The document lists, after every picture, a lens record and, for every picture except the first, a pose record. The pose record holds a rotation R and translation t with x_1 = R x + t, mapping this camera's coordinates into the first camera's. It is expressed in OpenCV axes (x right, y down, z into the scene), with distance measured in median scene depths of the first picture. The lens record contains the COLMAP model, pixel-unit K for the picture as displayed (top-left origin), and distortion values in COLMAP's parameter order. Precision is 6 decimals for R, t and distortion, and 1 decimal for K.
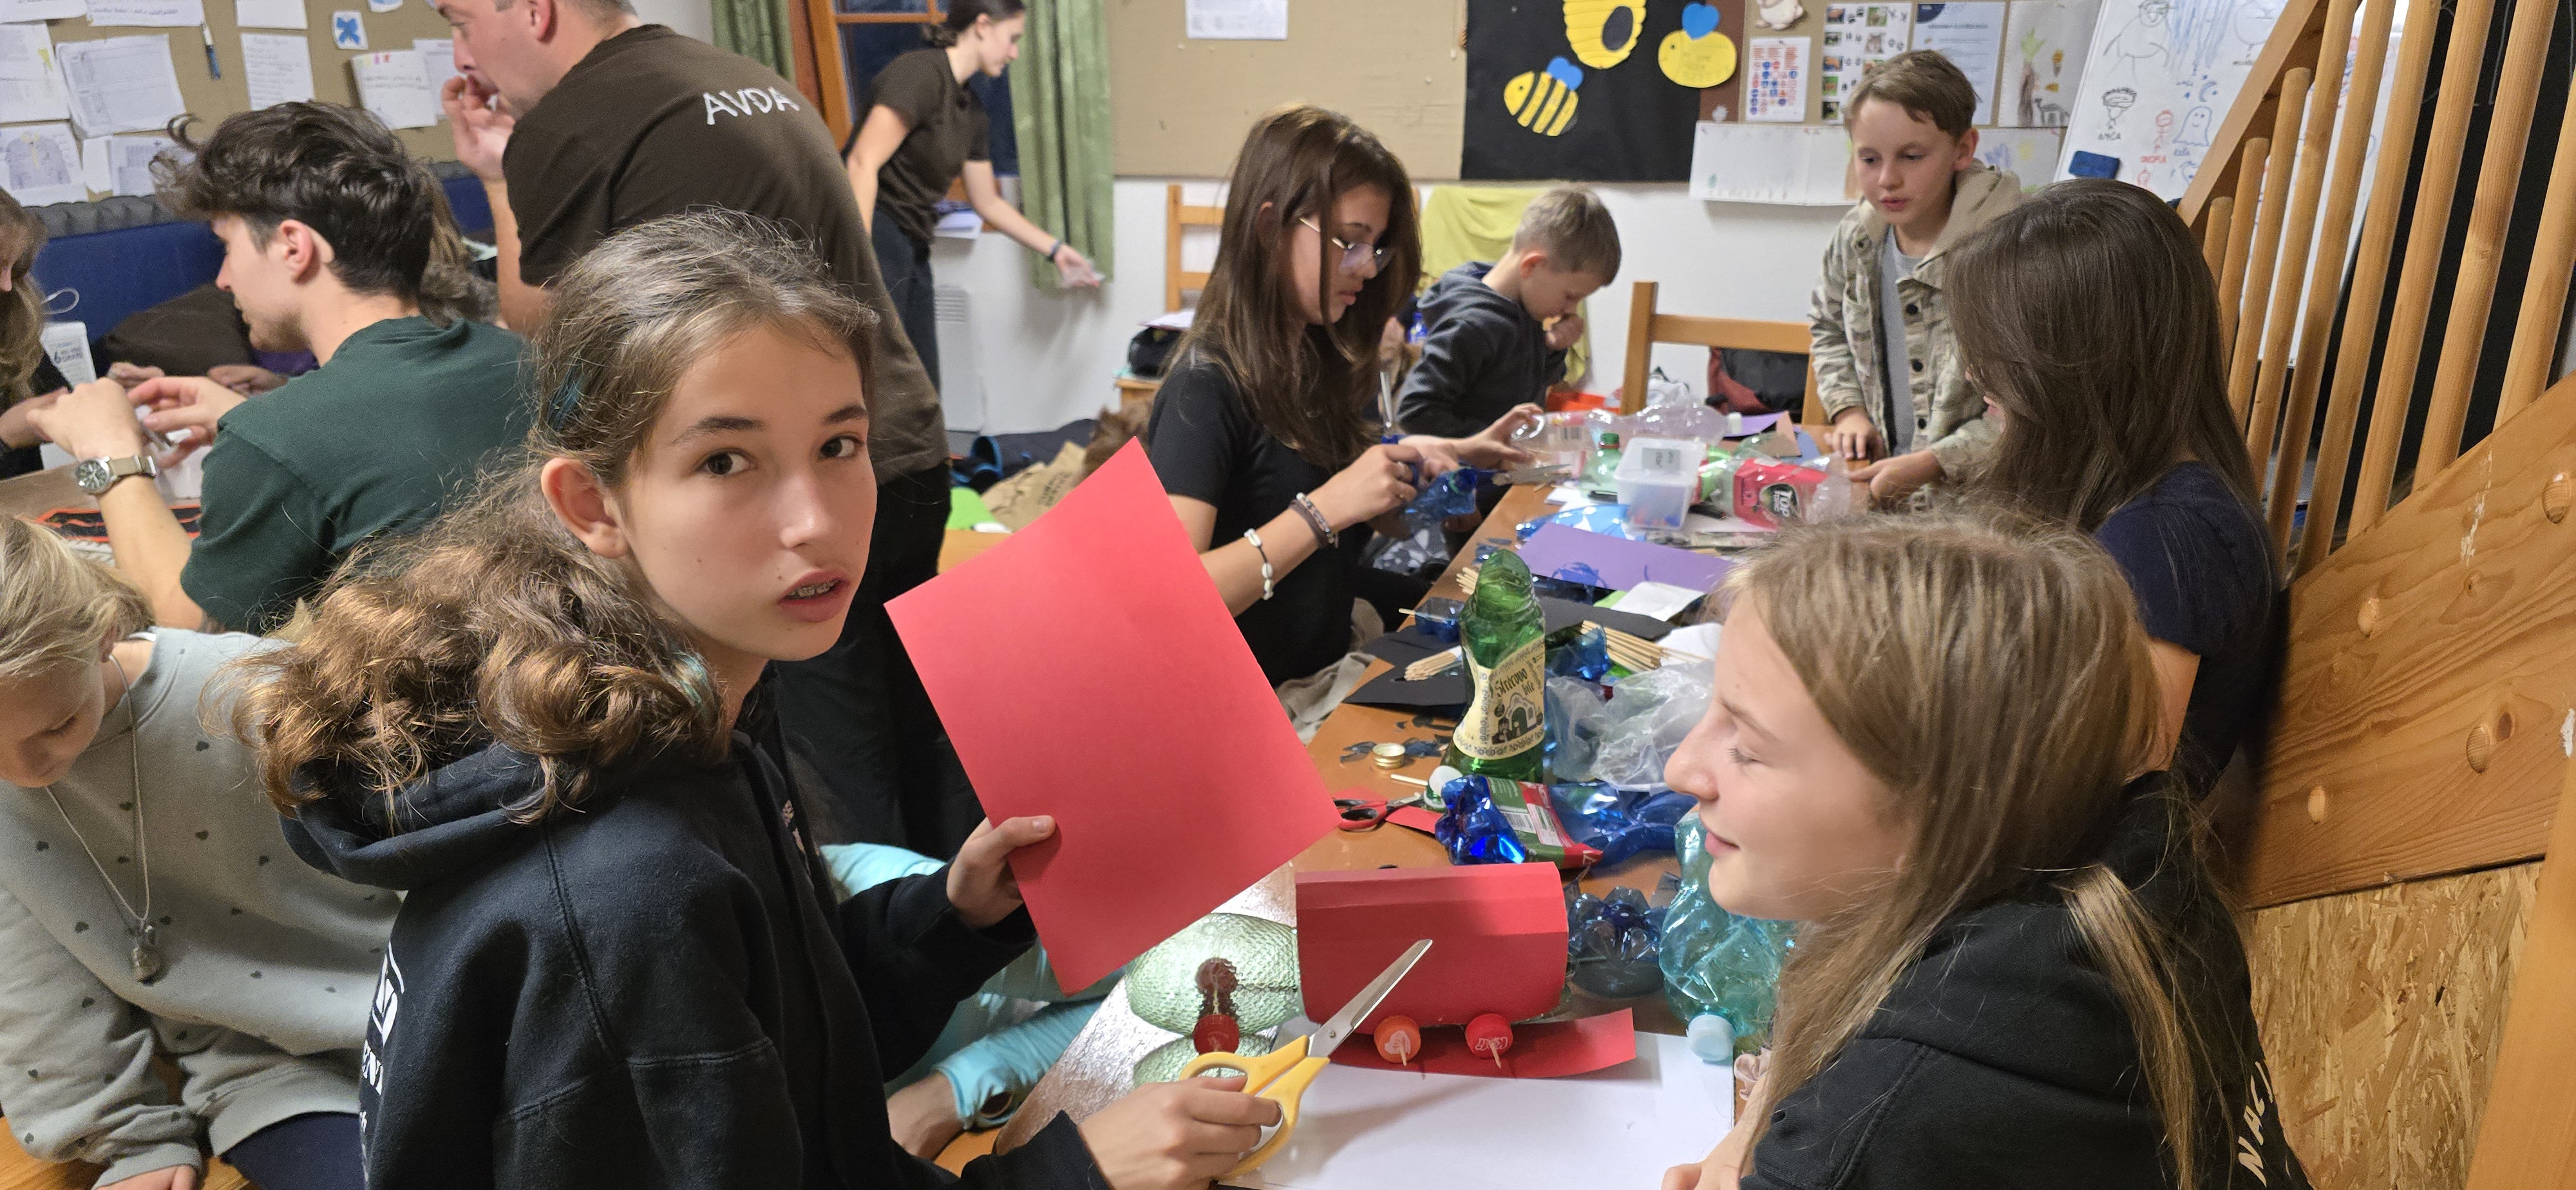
lens RADIAL K [[1703.2, 0, 1284.4], [0, 1703.2, 602.0], [0, 0, 1]] dist [0.029863, -0.038504]
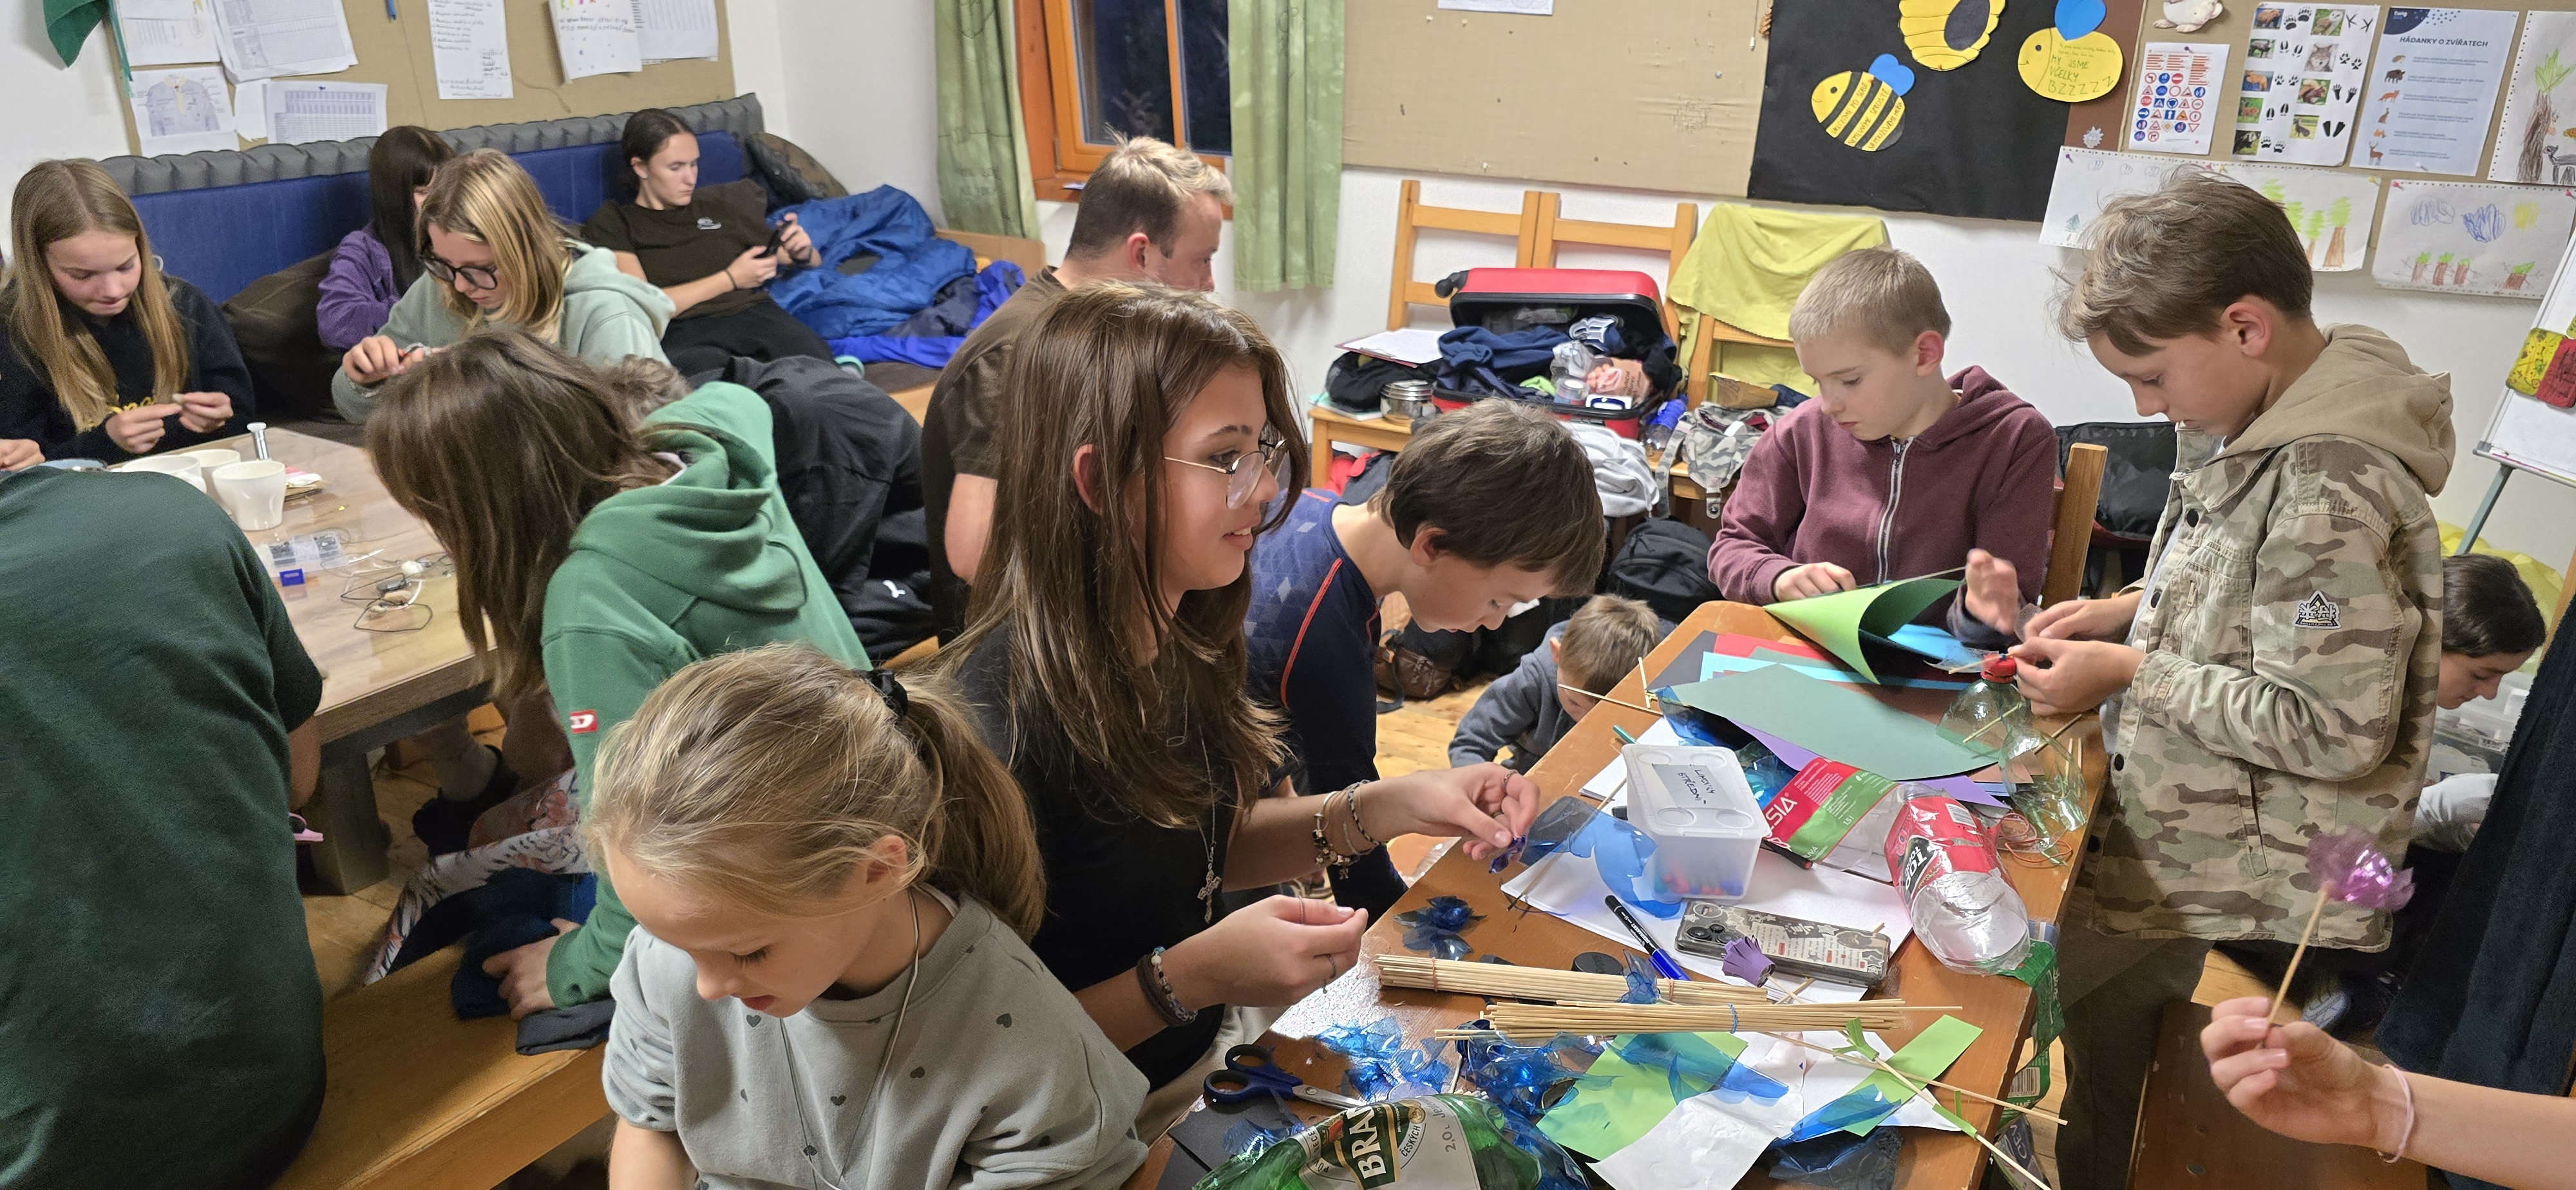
lens RADIAL K [[1703.2, 0, 1302.1], [0, 1703.2, 611.6], [0, 0, 1]] dist [0.029863, -0.038504]
pose [[0.971946, 0.111450, -0.207124, 0.091626], [-0.100804, 0.993016, 0.061295, -0.084541], [0.212509, -0.038697, 0.976393, 0.160968]]
